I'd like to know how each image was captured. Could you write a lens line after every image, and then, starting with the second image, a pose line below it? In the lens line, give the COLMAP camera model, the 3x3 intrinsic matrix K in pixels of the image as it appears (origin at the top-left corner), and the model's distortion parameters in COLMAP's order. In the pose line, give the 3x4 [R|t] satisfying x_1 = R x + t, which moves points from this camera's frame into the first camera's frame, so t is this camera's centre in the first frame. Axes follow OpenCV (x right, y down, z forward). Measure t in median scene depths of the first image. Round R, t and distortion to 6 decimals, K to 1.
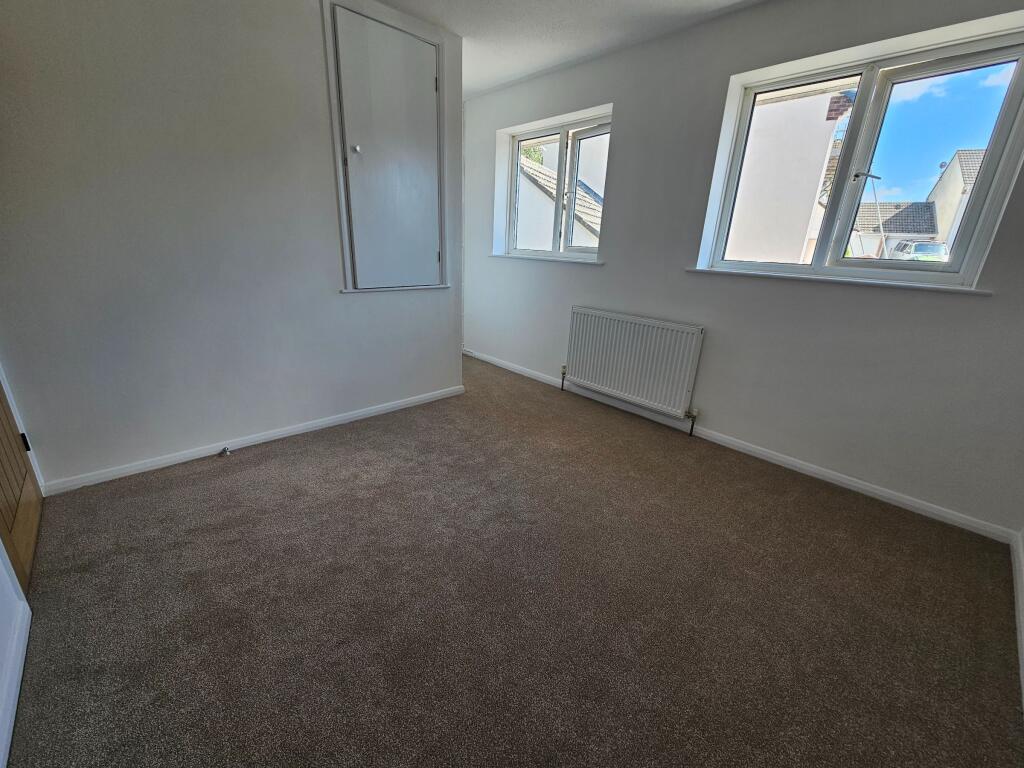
lens RADIAL K [[417.0, 0, 509.8], [0, 417.0, 385.8], [0, 0, 1]] dist [-0.008283, 0.001004]
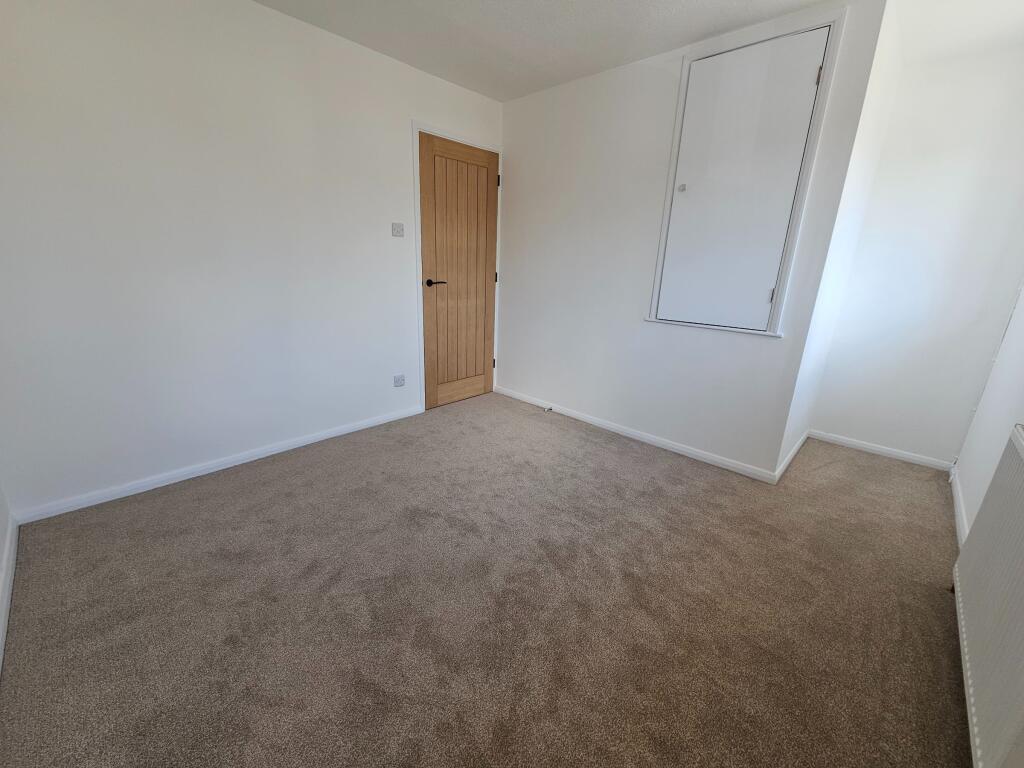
lens RADIAL K [[417.0, 0, 507.4], [0, 417.0, 382.8], [0, 0, 1]] dist [-0.008283, 0.001004]
pose [[0.063947, 0.241099, -0.968391, 0.582364], [-0.351474, 0.913643, 0.204259, -0.145017], [0.934011, 0.327303, 0.143165, 0.476794]]
